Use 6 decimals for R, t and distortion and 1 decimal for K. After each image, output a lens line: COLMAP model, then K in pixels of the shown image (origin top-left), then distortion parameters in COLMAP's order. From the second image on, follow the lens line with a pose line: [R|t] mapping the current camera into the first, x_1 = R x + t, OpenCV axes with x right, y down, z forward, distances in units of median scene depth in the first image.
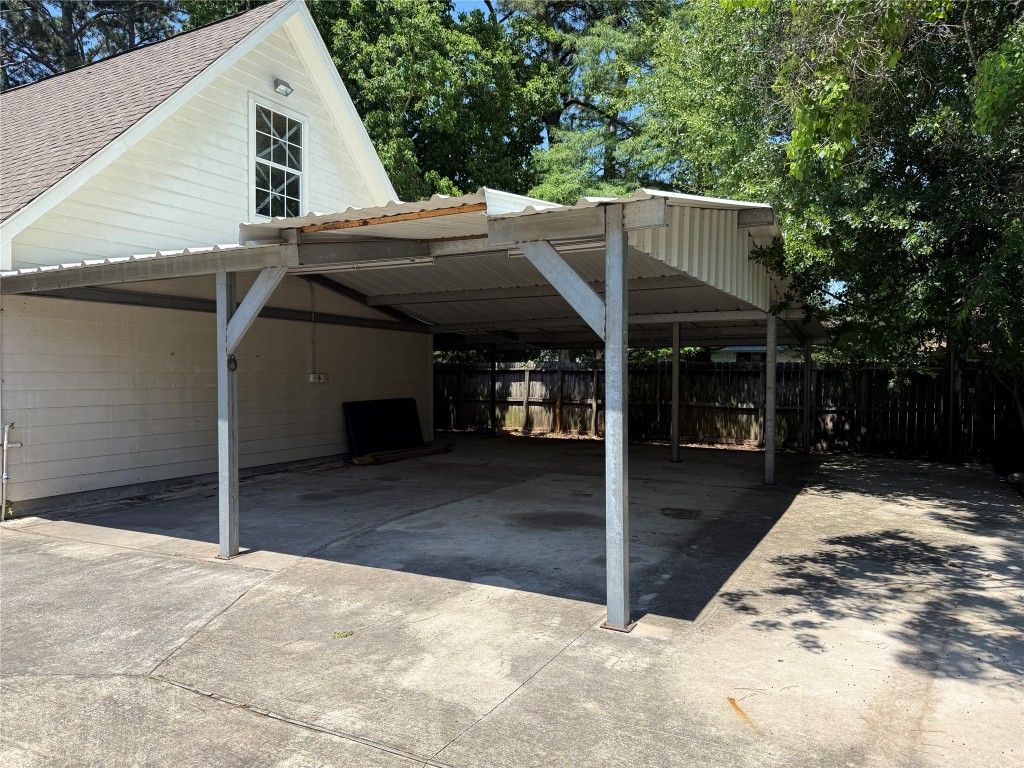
lens RADIAL K [[721.2, 0, 514.2], [0, 721.2, 386.3], [0, 0, 1]] dist [0.061376, -0.071535]
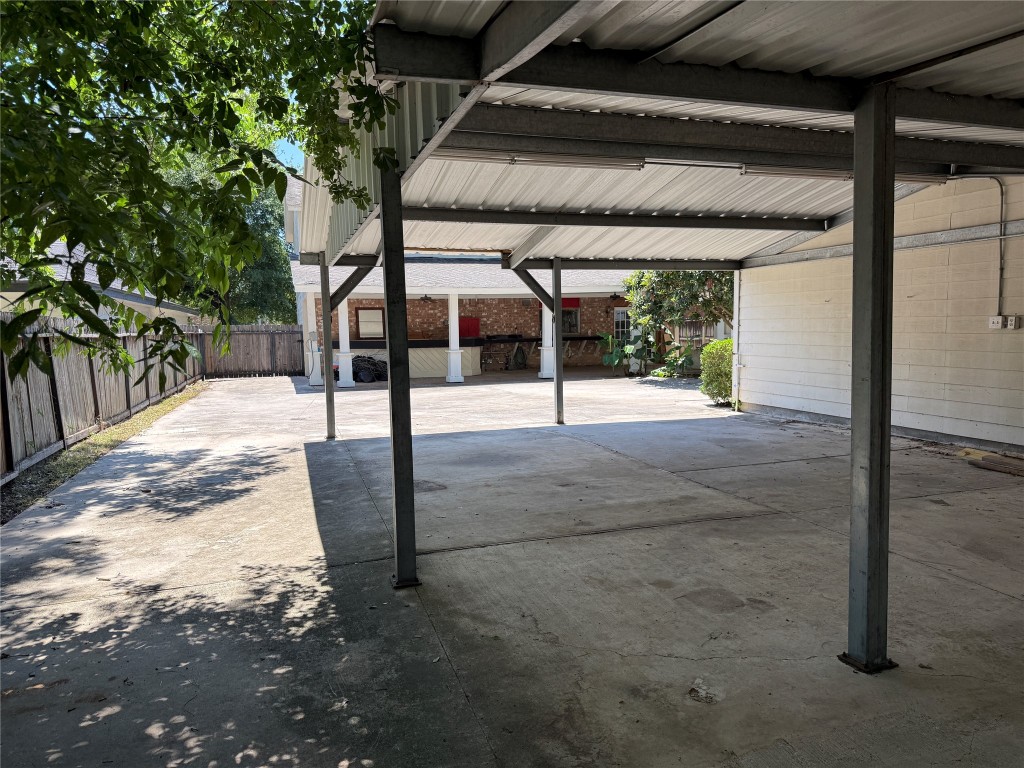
lens RADIAL K [[721.2, 0, 507.6], [0, 721.2, 383.4], [0, 0, 1]] dist [0.061376, -0.071535]
pose [[-0.702998, 0.071084, -0.707630, 0.928181], [0.001895, 0.995176, 0.098086, -0.040452], [0.711189, 0.067613, -0.699742, 2.045672]]
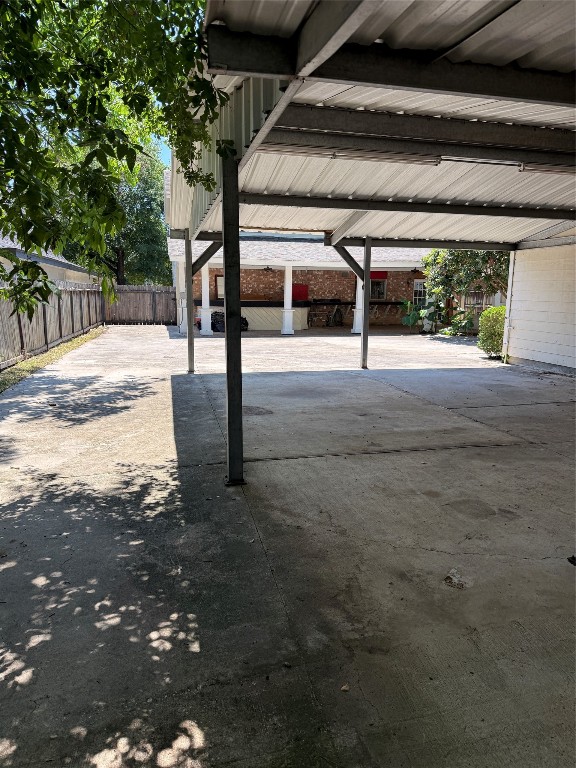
lens RADIAL K [[540.9, 0, 294.2], [0, 540.9, 379.9], [0, 0, 1]] dist [0.061376, -0.071535]
pose [[-0.751705, 0.098394, -0.652119, 0.897873], [-0.025739, 0.983677, 0.178090, -0.033926], [0.658998, 0.150656, -0.736902, 2.038163]]
